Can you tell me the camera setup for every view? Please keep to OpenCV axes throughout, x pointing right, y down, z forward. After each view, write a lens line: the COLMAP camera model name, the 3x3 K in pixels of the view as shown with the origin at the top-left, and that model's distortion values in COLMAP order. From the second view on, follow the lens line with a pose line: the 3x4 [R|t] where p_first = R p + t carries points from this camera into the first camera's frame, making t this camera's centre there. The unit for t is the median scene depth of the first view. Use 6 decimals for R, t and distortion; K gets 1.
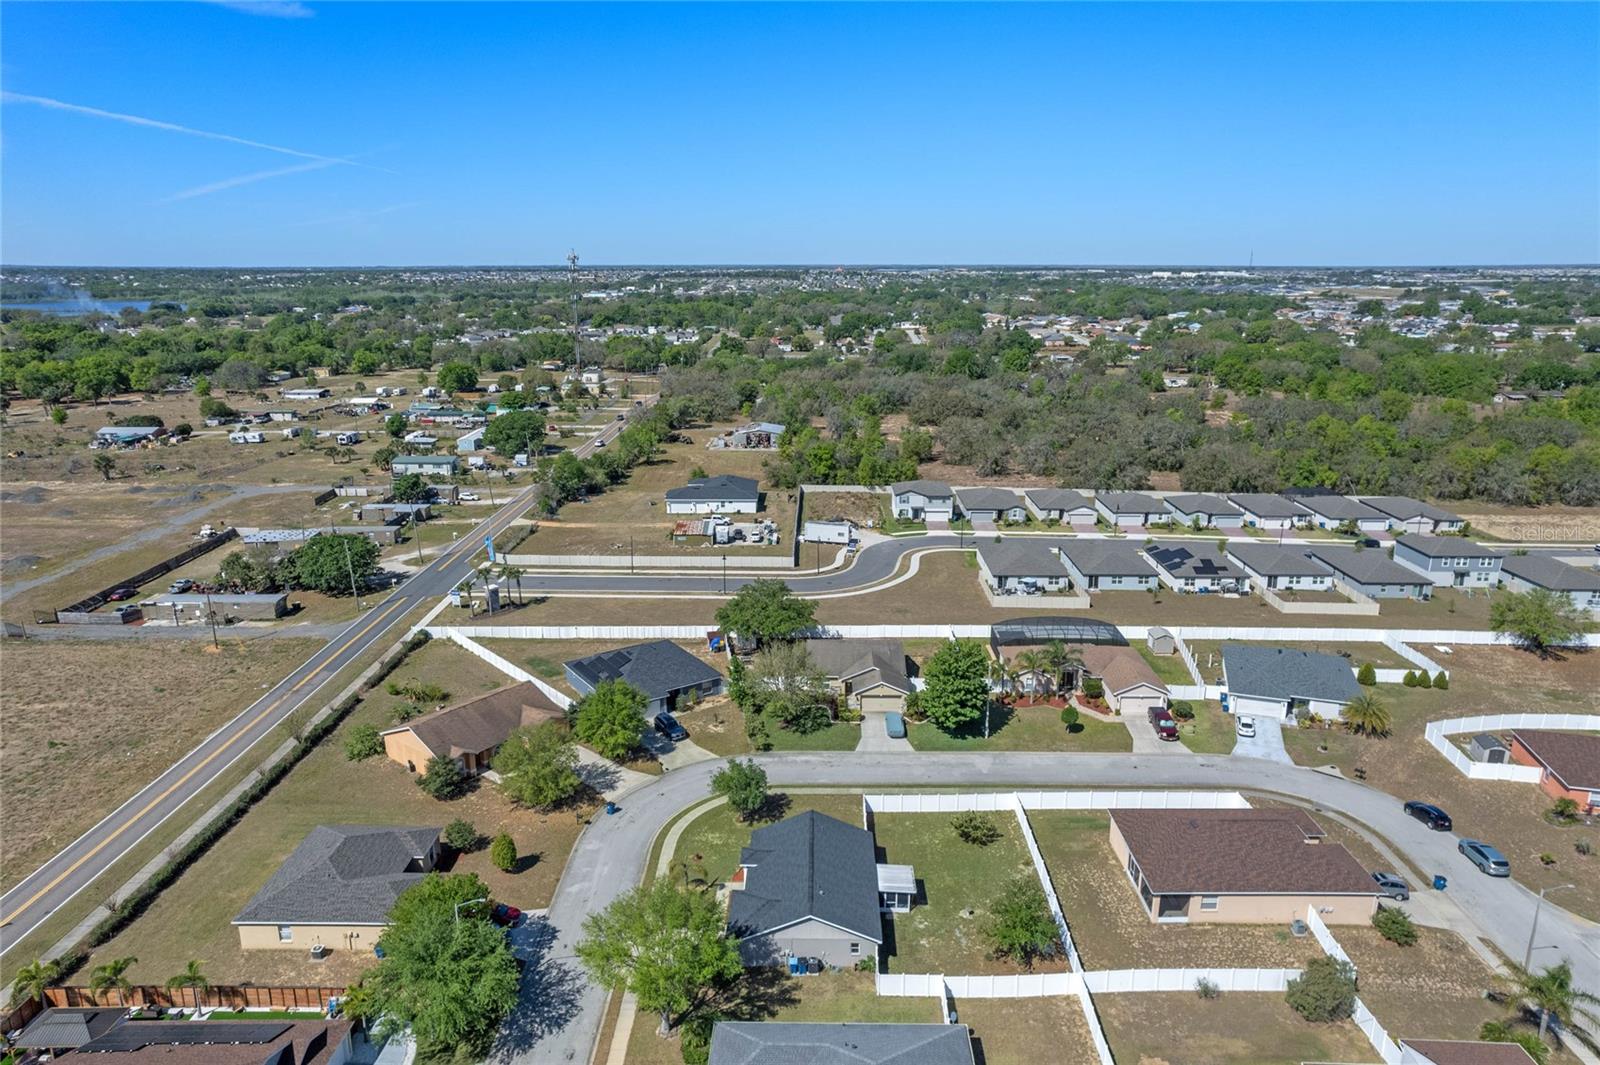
lens RADIAL K [[1040.5, 0, 800.9], [0, 1040.5, 506.2], [0, 0, 1]] dist [-0.063025, 0.076449]
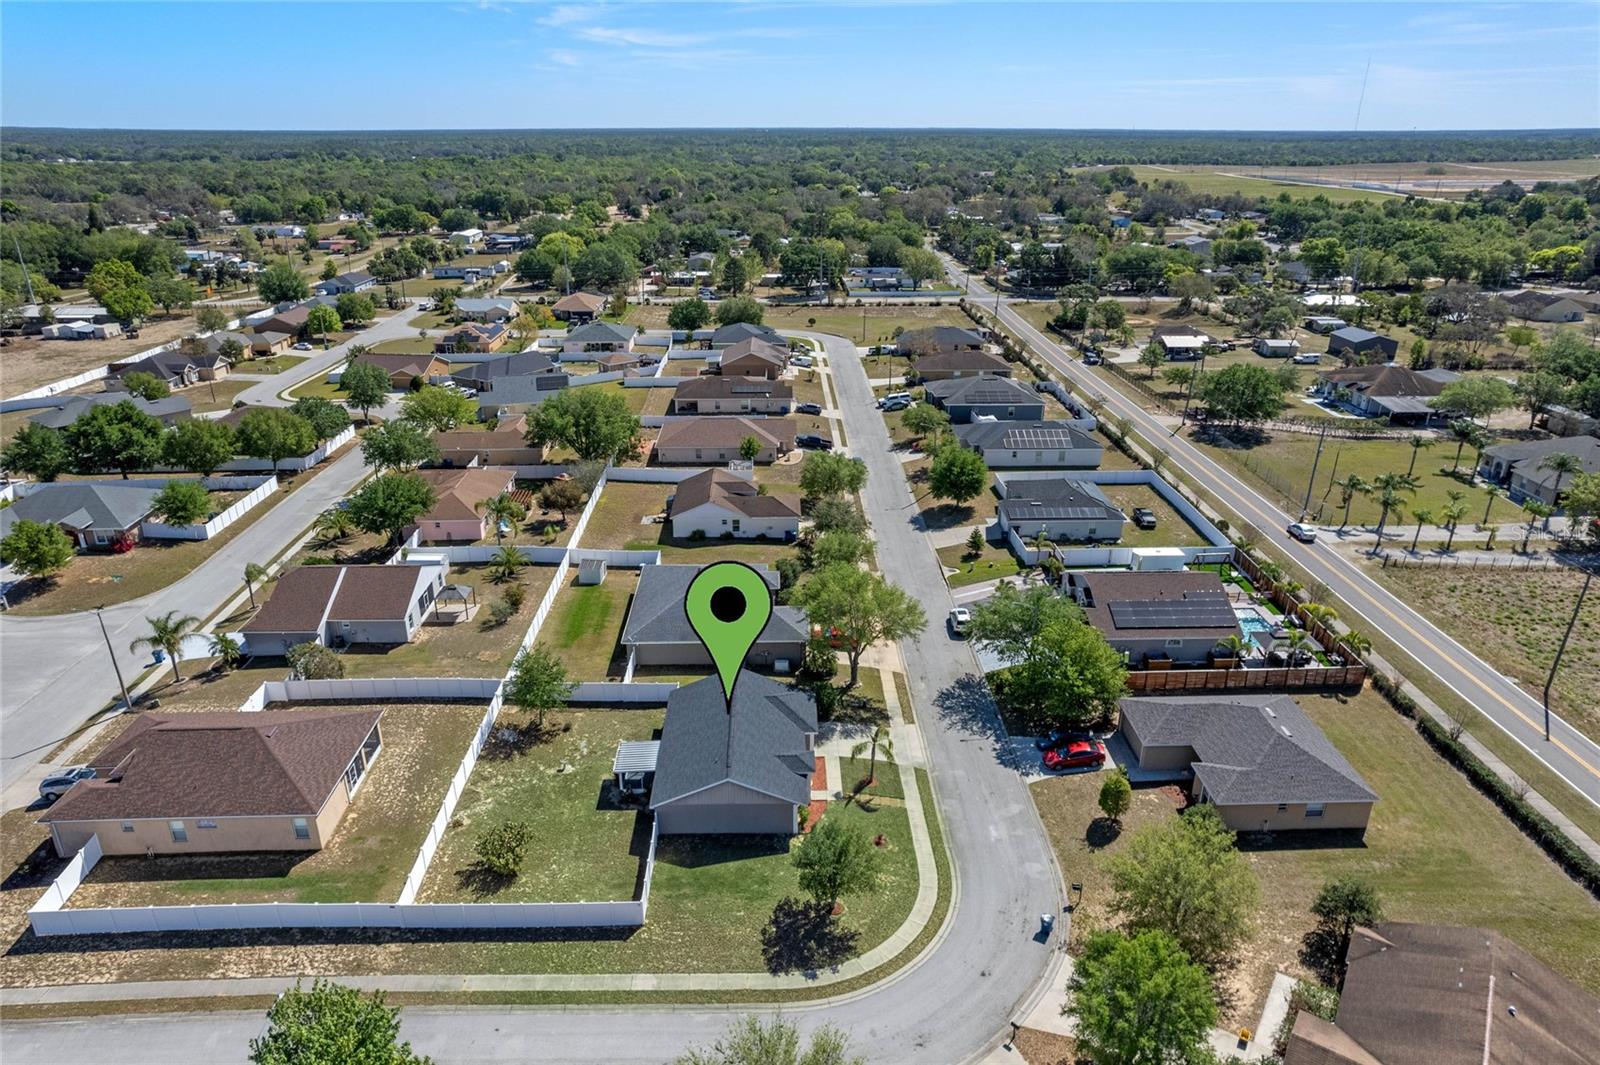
lens RADIAL K [[1040.5, 0, 800.9], [0, 1040.5, 506.2], [0, 0, 1]] dist [-0.063025, 0.076449]
pose [[-0.998944, 0.016198, -0.042999, -0.009771], [-0.010427, 0.831479, 0.555458, -0.229421], [0.044750, 0.555320, -0.830432, 1.187782]]
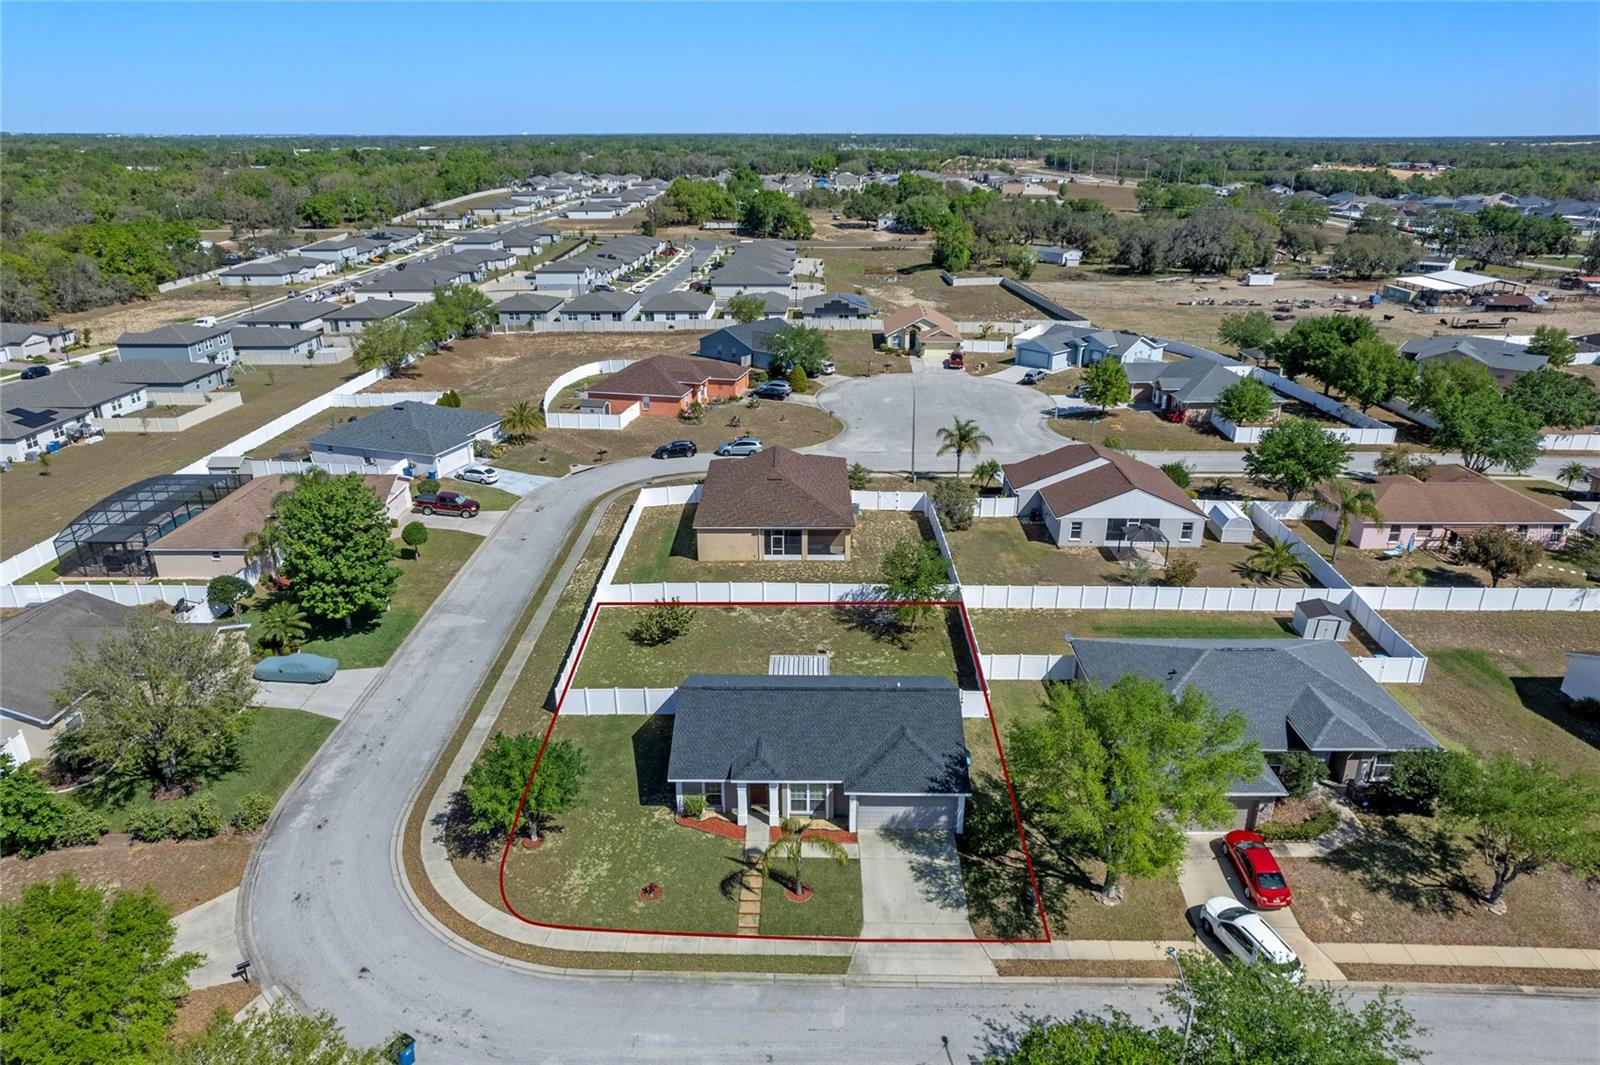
lens RADIAL K [[1040.5, 0, 800.9], [0, 1040.5, 506.2], [0, 0, 1]] dist [-0.063025, 0.076449]
pose [[-0.005815, -0.342719, 0.939420, -0.419134], [0.231379, 0.913481, 0.334688, 0.002184], [-0.972846, 0.219308, 0.073986, 0.670546]]
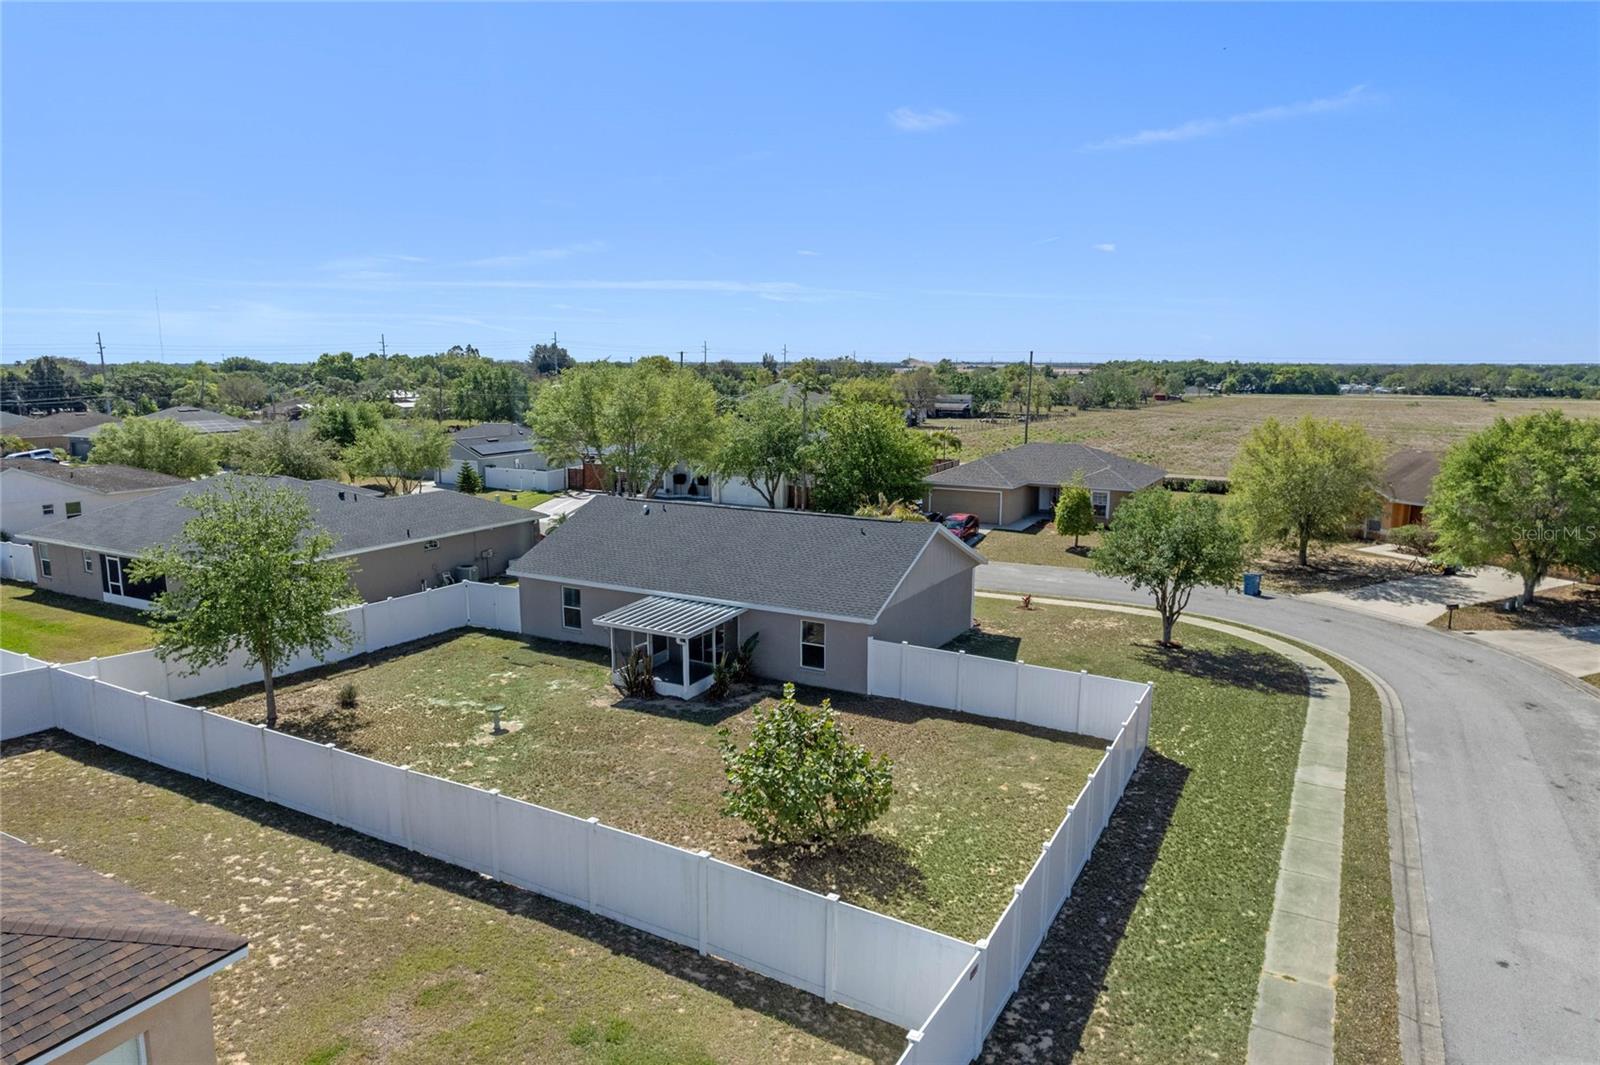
lens RADIAL K [[1019.7, 0, 800.0], [0, 1019.7, 532.5], [0, 0, 1]] dist [-0.031889, 0.001602]
pose [[-0.468054, 0.145892, -0.871574, 0.291539], [-0.204968, 0.941459, 0.267662, 0.159104], [0.859601, 0.303925, -0.410751, 0.870006]]
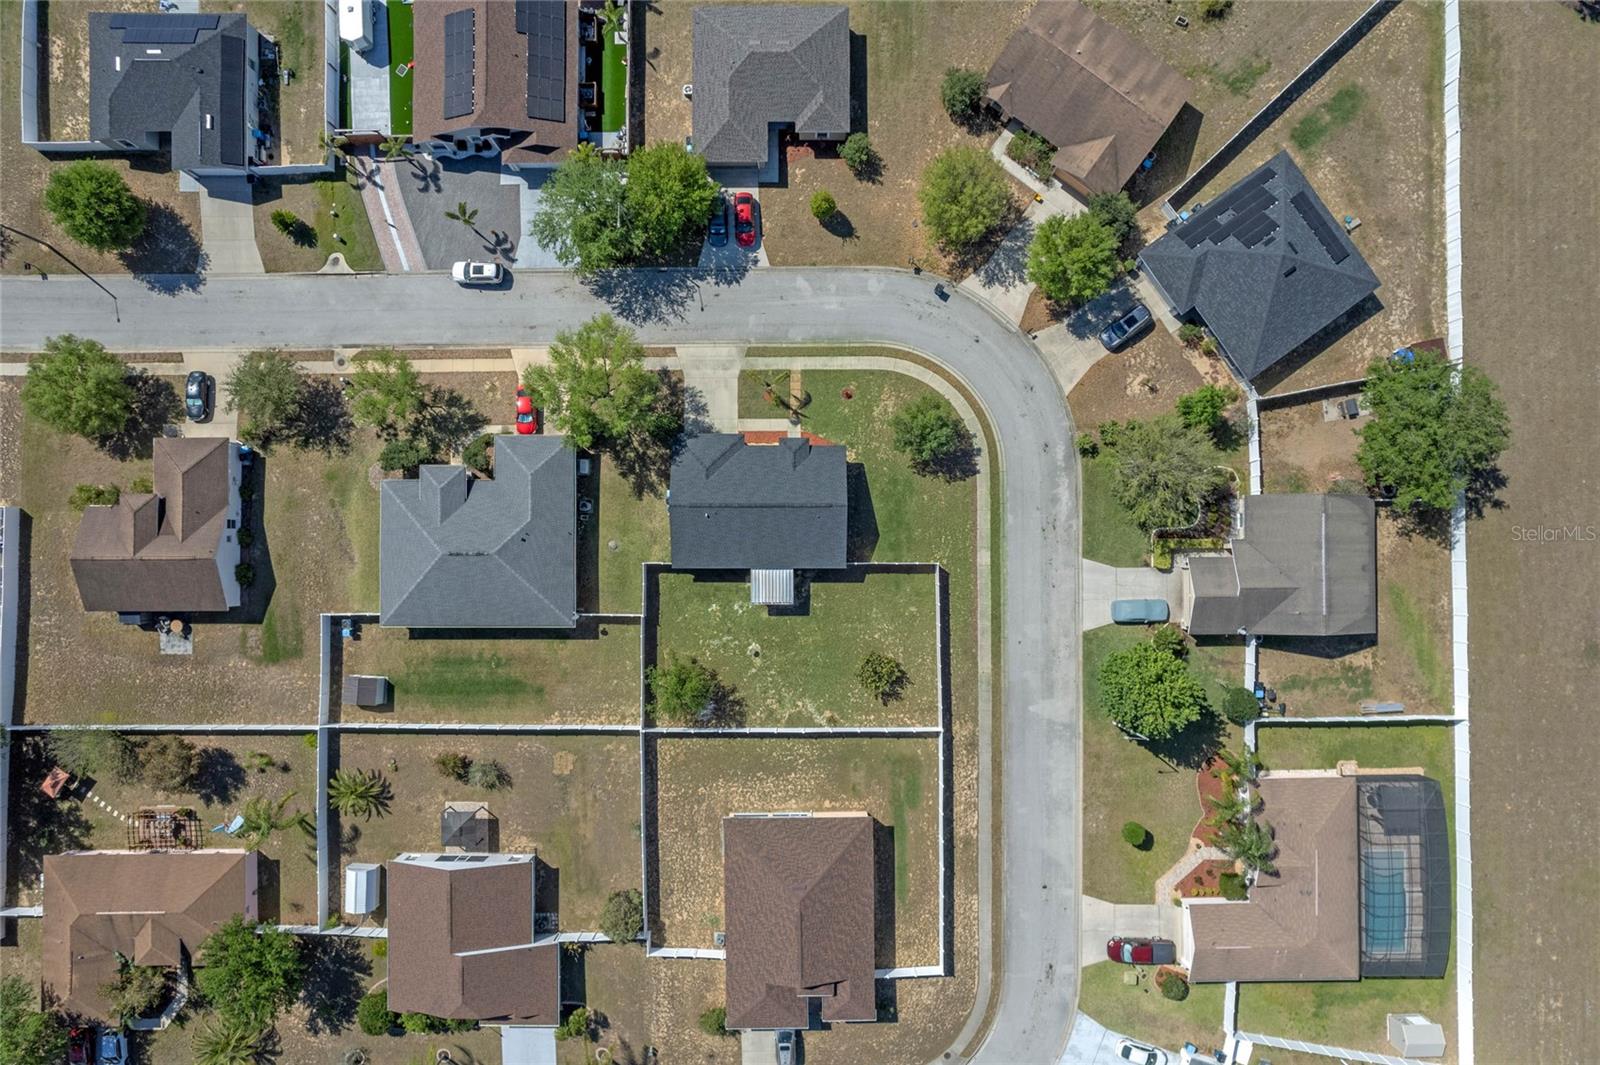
lens RADIAL K [[1040.5, 0, 800.9], [0, 1040.5, 506.2], [0, 0, 1]] dist [-0.063025, 0.076449]
pose [[0.021346, 0.999579, -0.019669, 0.022330], [-0.227324, 0.024011, 0.973523, -0.501362], [0.973585, -0.016309, 0.227741, 0.575369]]
